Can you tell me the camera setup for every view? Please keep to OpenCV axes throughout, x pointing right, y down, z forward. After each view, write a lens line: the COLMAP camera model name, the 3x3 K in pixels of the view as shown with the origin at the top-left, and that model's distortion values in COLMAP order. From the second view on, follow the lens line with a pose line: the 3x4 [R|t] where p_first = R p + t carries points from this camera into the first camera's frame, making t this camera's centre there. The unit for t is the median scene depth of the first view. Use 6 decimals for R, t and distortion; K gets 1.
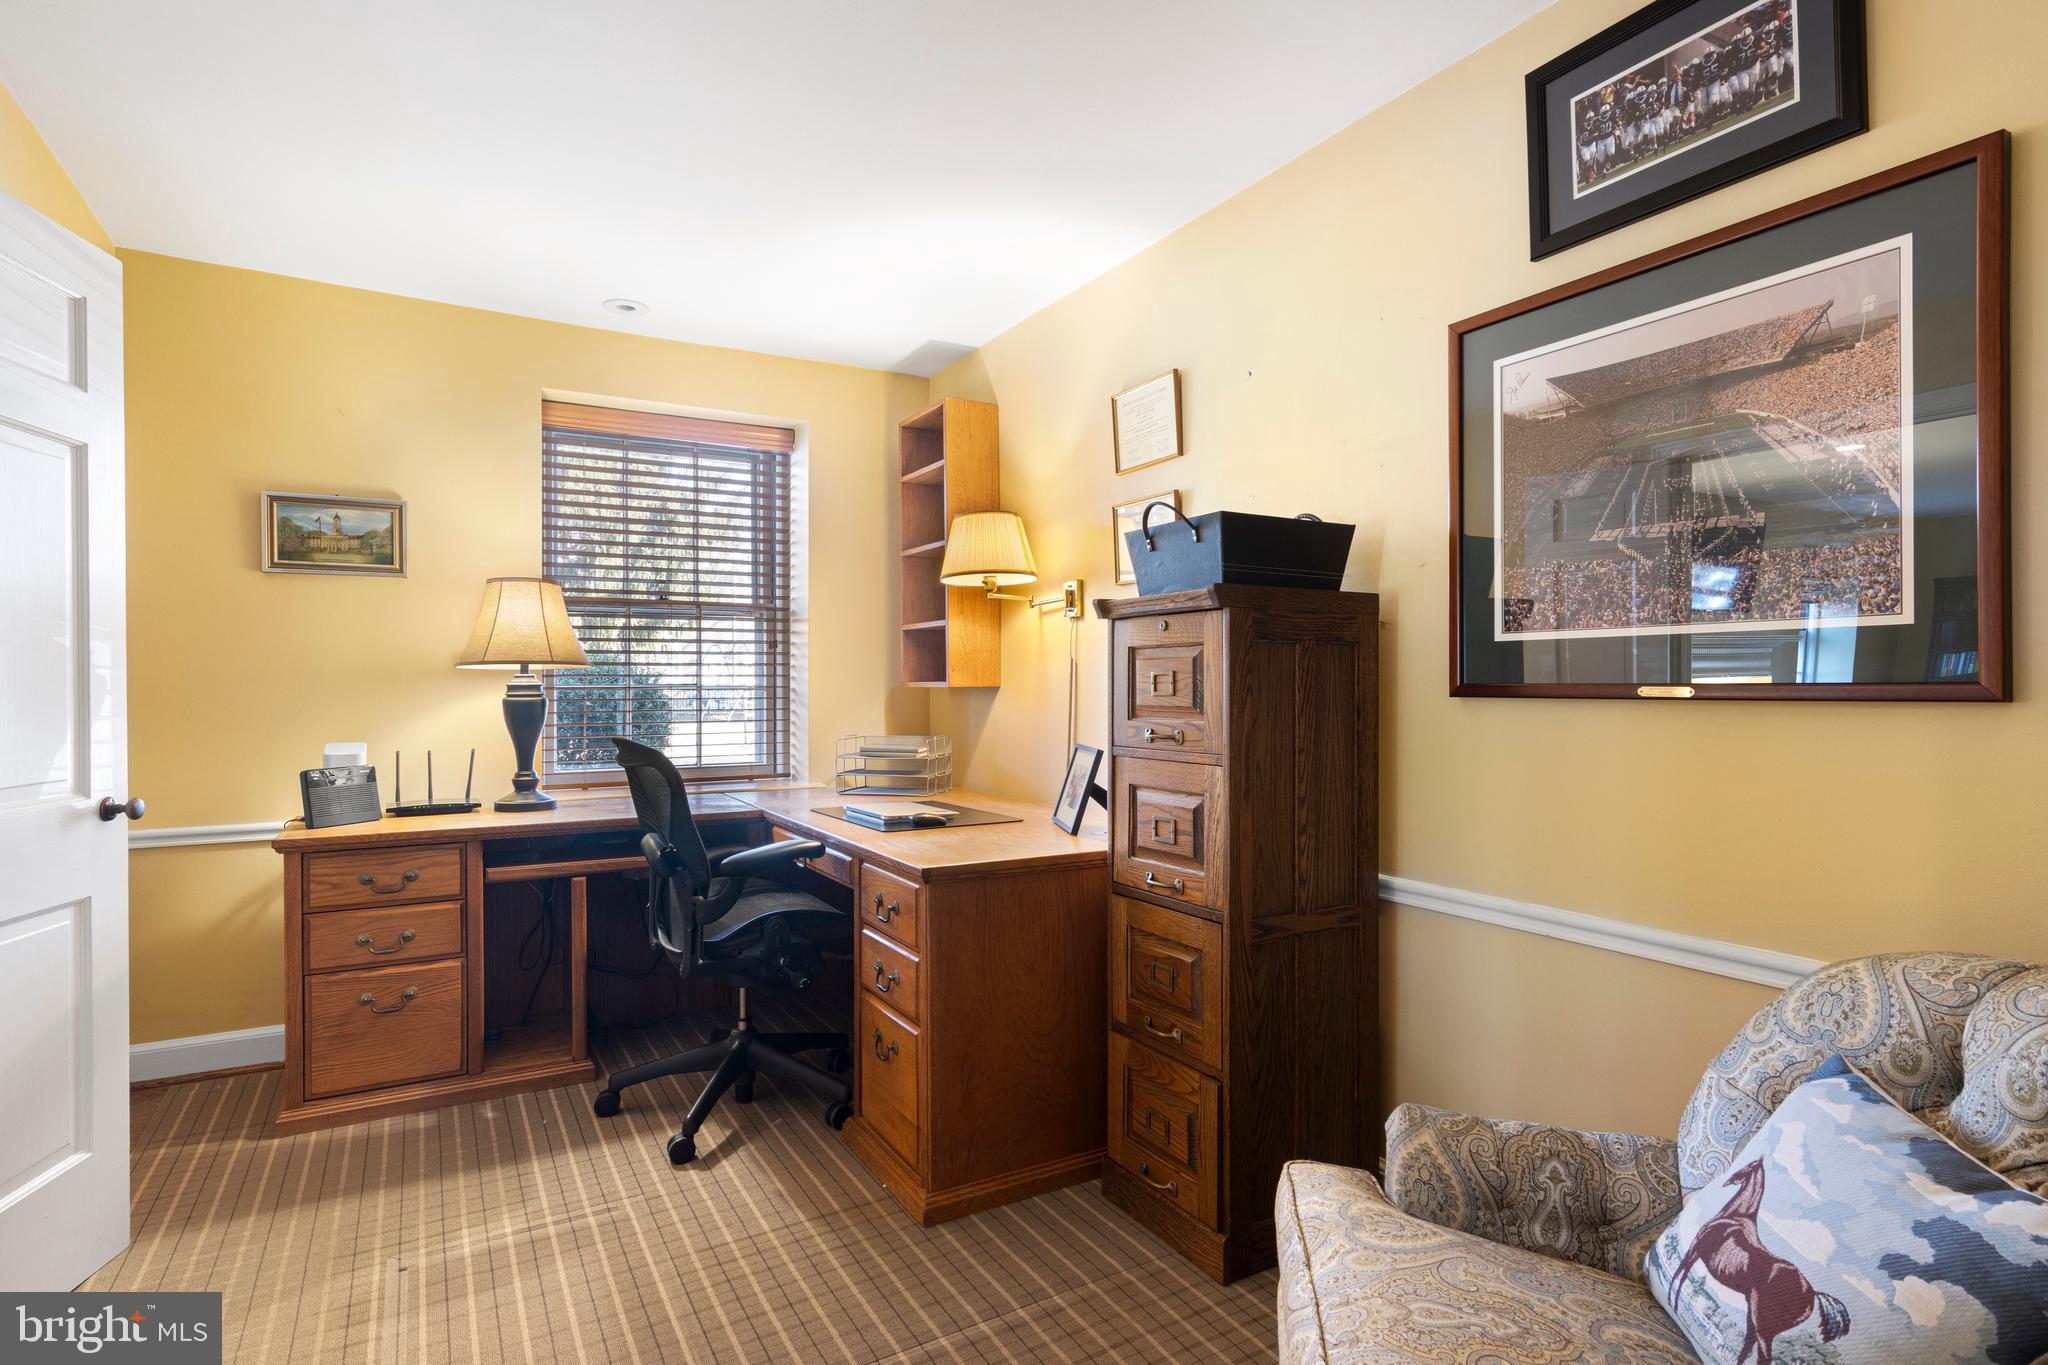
lens RADIAL K [[1051.1, 0, 1019.9], [0, 1051.1, 686.4], [0, 0, 1]] dist [0.015271, -0.003772]
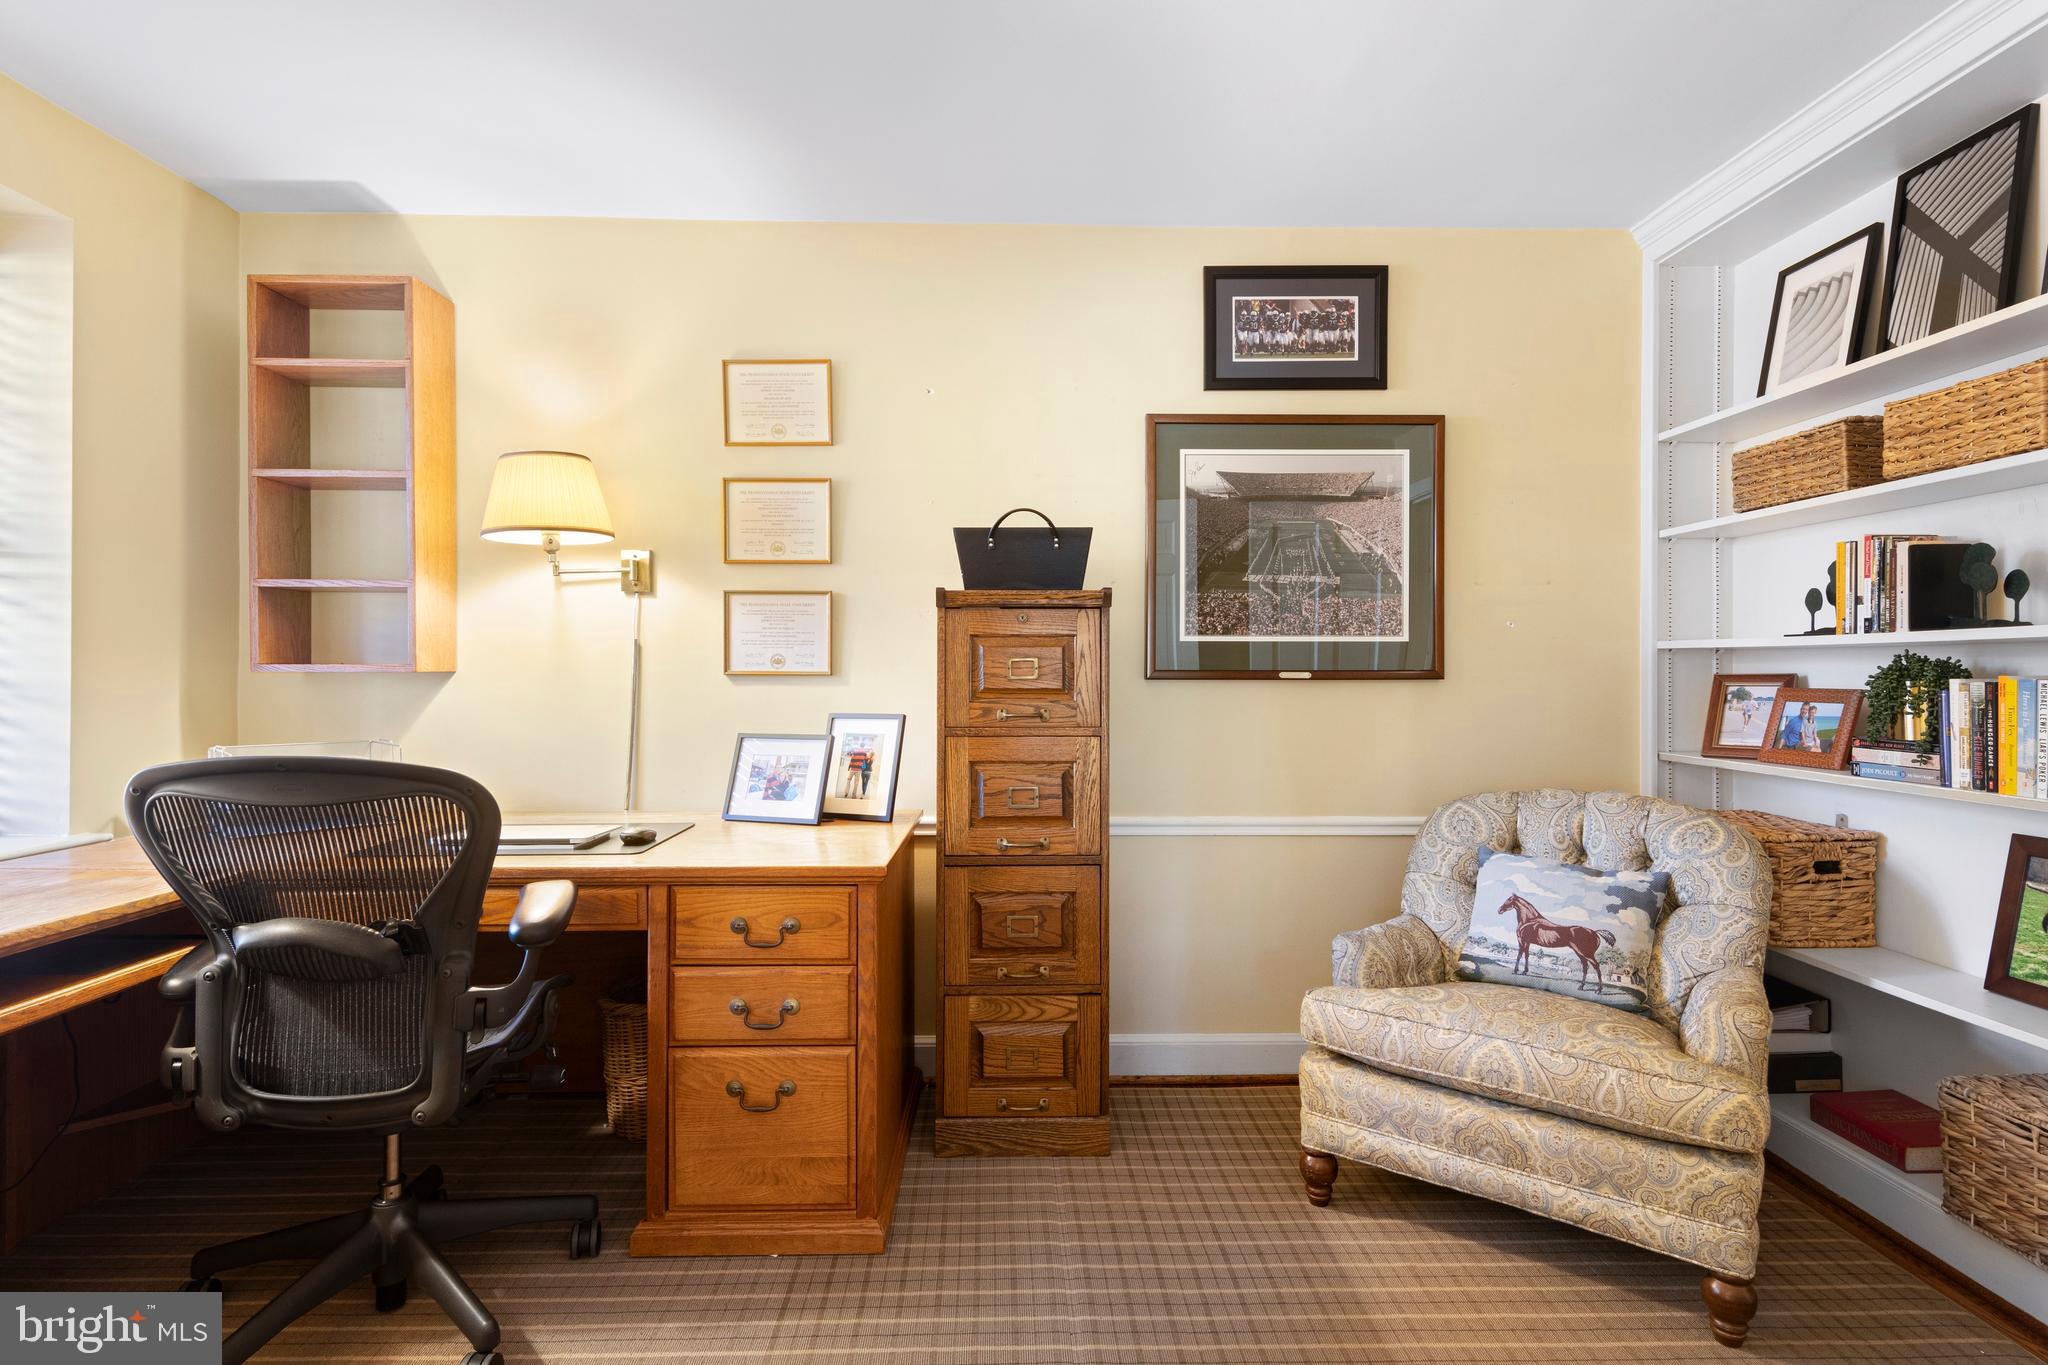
lens RADIAL K [[1051.1, 0, 1025.1], [0, 1051.1, 675.3], [0, 0, 1]] dist [0.015271, -0.003772]
pose [[0.476267, 0.000108, 0.879301, -1.011089], [-0.000255, 1.000000, 0.000016, 0.005315], [-0.879301, -0.000232, 0.476267, 0.535857]]
